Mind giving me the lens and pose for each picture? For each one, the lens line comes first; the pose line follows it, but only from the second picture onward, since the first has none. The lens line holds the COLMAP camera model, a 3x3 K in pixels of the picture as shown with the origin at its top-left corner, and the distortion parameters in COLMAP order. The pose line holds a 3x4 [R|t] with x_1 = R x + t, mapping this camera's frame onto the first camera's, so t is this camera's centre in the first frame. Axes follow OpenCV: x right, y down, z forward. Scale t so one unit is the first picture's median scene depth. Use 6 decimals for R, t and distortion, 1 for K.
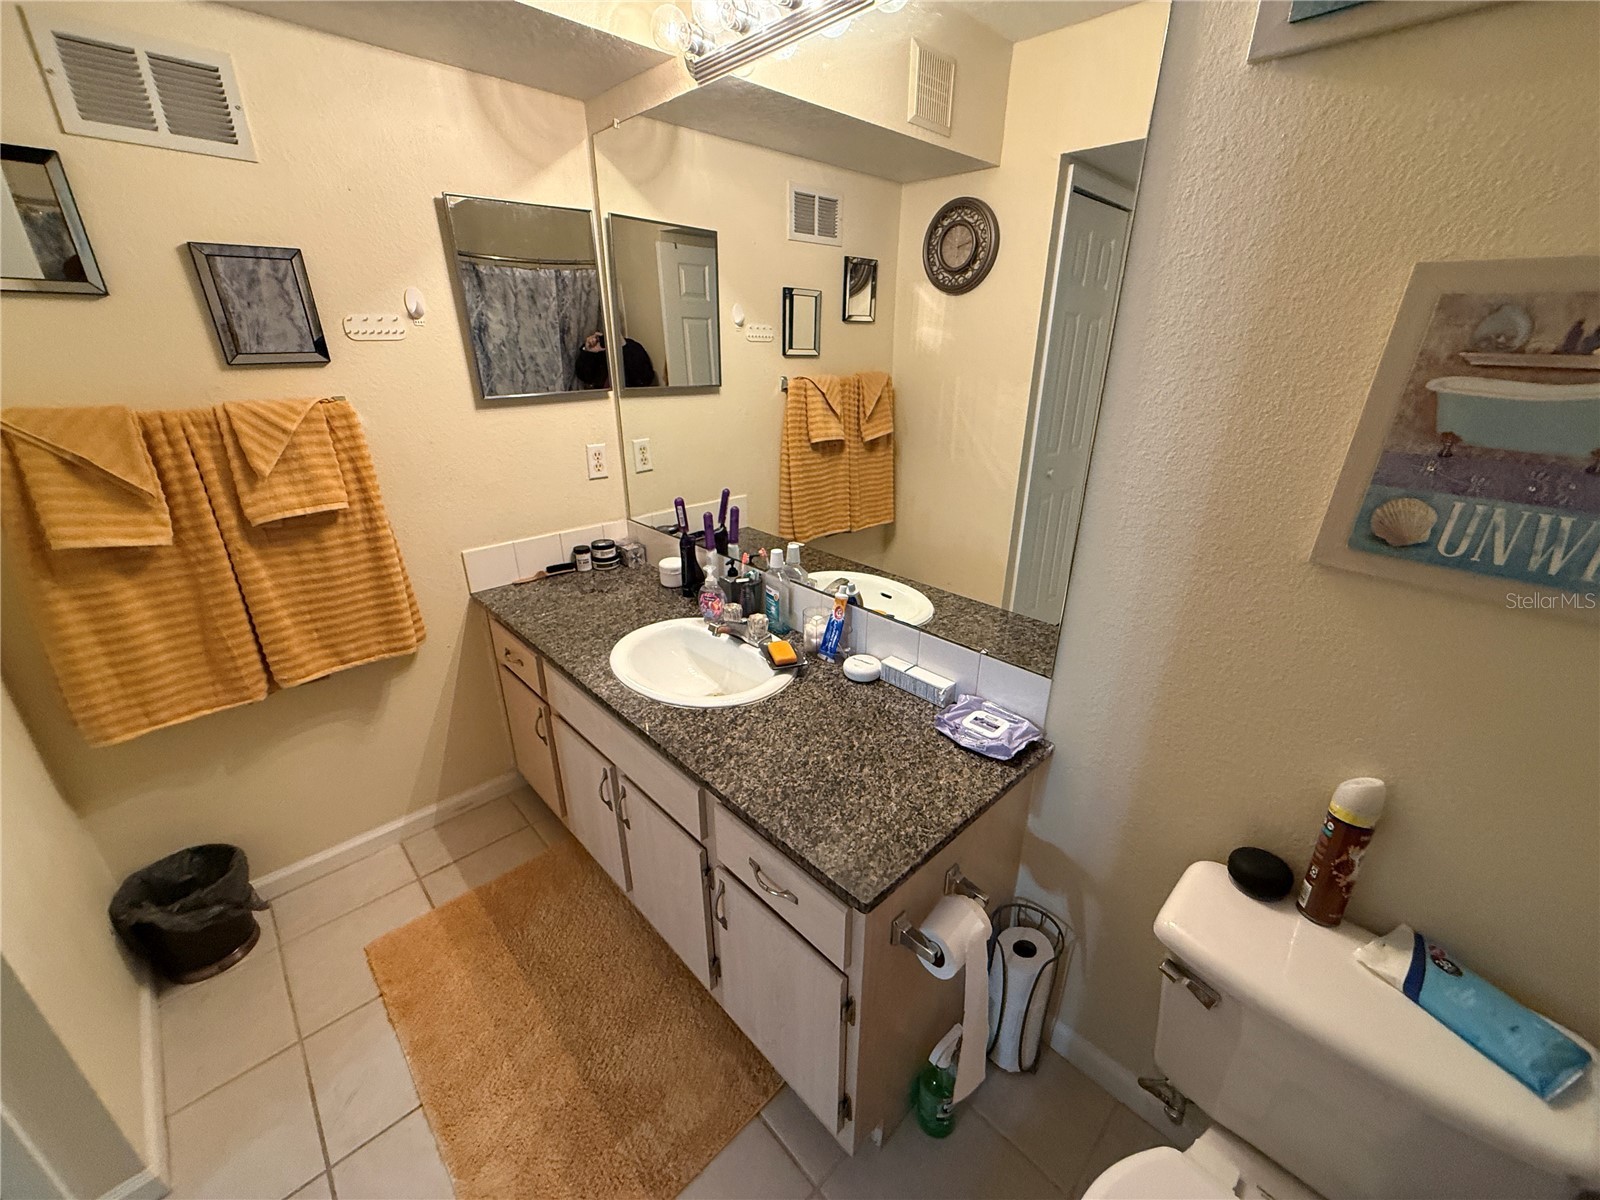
lens RADIAL K [[636.6, 0, 794.6], [0, 636.6, 598.7], [0, 0, 1]] dist [0.003578, 0.000109]
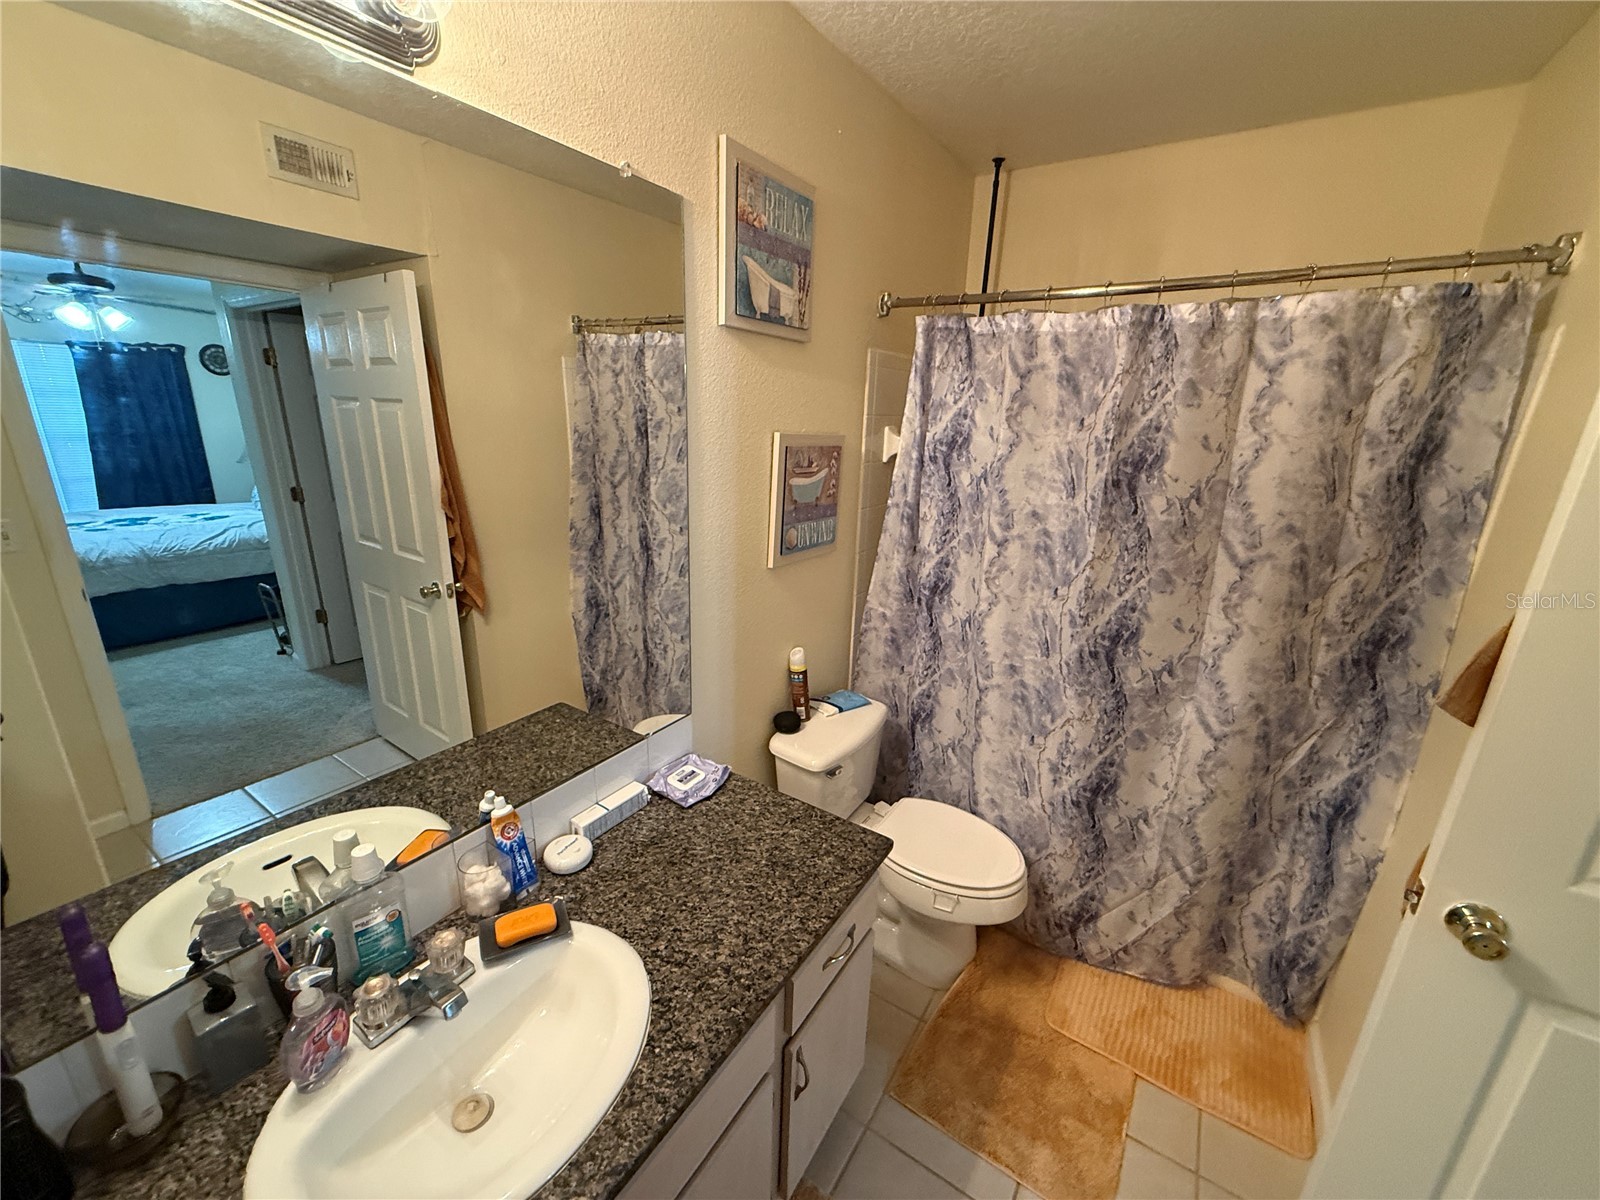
lens RADIAL K [[636.6, 0, 792.1], [0, 636.6, 604.5], [0, 0, 1]] dist [0.003578, 0.000109]
pose [[-0.232264, -0.284545, 0.930101, -1.013102], [0.341037, 0.871720, 0.351848, -0.582919], [-0.910905, 0.398920, -0.105429, 1.080987]]
